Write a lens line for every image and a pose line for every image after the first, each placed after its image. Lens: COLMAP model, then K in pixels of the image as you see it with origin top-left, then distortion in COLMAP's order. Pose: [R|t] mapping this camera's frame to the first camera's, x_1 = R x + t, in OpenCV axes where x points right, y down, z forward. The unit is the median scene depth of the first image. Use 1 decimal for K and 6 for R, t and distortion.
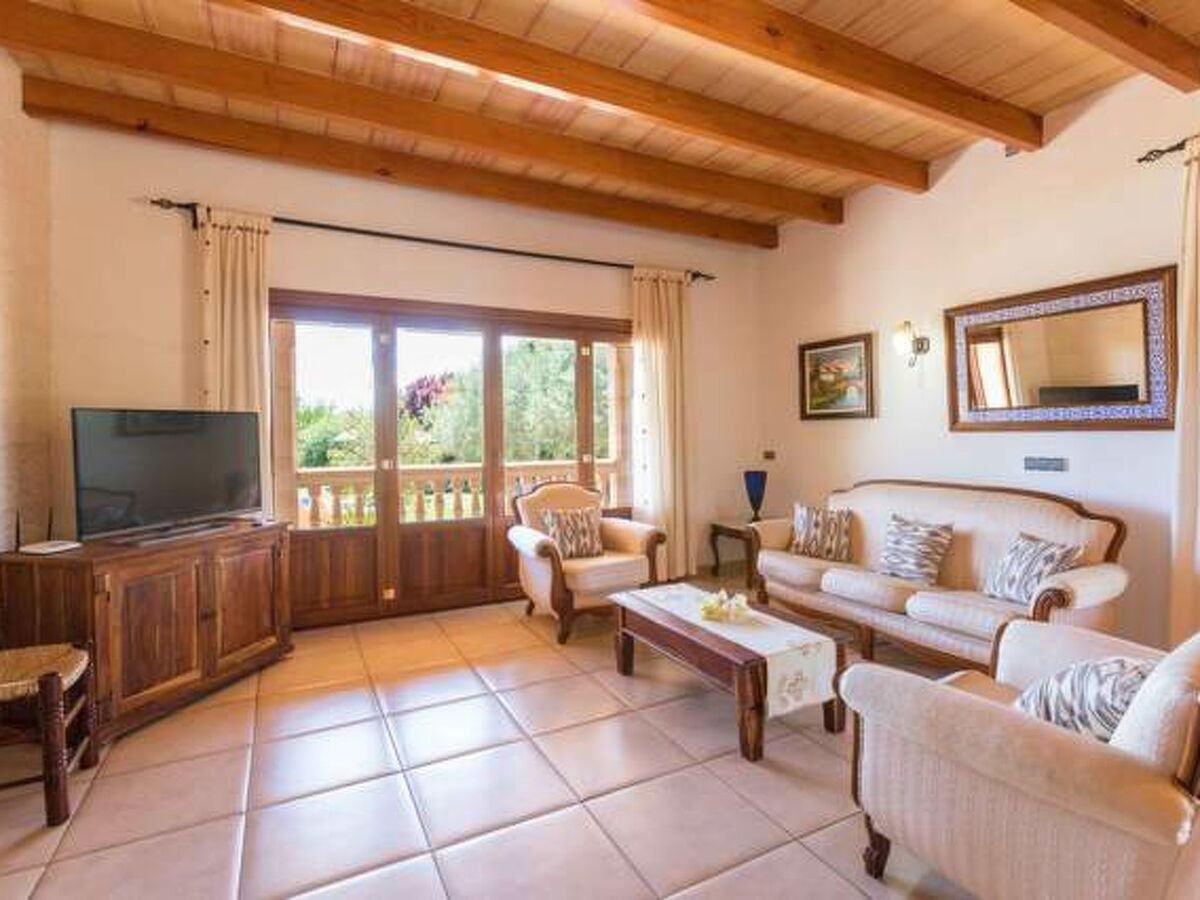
lens RADIAL K [[650.3, 0, 619.6], [0, 650.3, 419.9], [0, 0, 1]] dist [-0.006693, 0.001461]
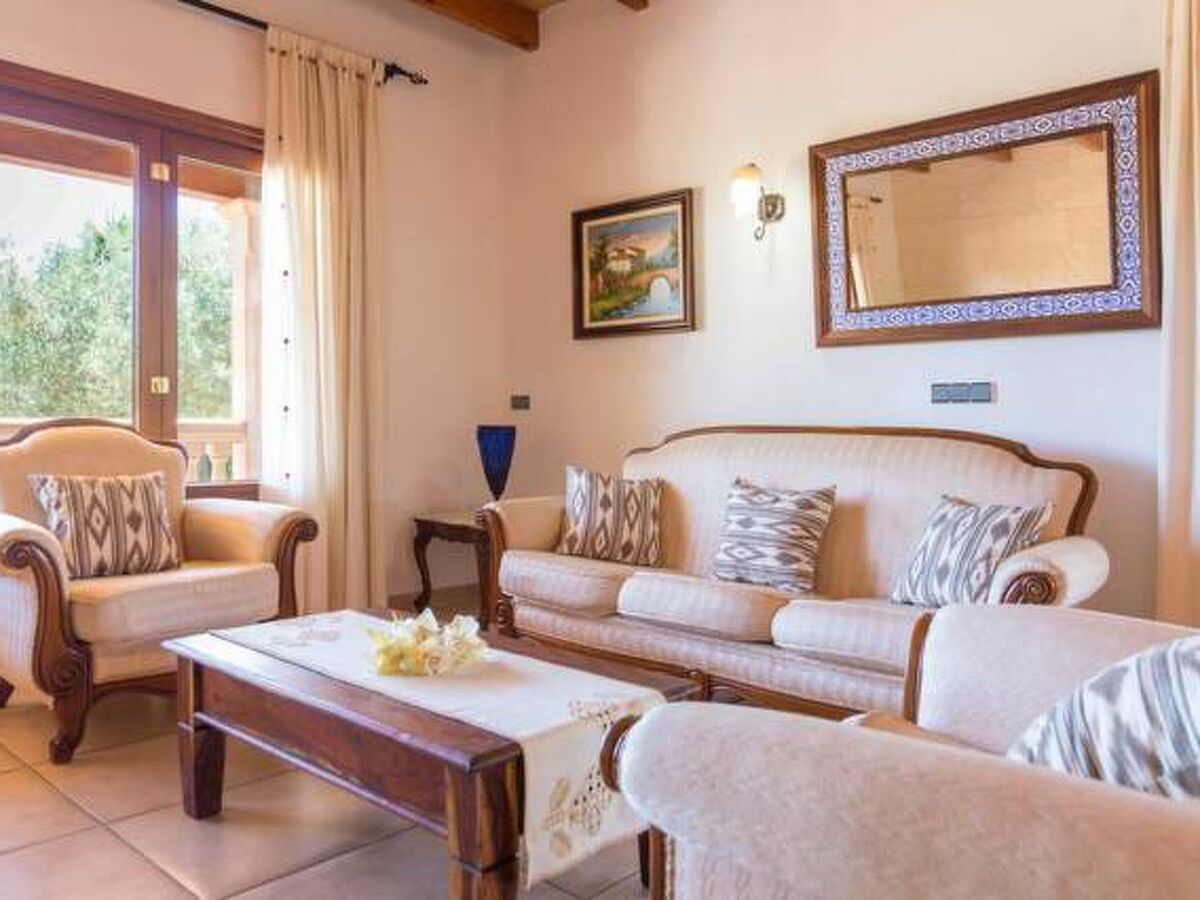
lens RADIAL K [[915.2, 0, 600.0], [0, 915.2, 450.0], [0, 0, 1]] dist [-0.003812, -0.005475]
pose [[0.948702, 0.004804, 0.316135, 0.054416], [-0.011569, 0.999742, 0.019524, 0.104817], [-0.315959, -0.022180, 0.948513, 0.273940]]
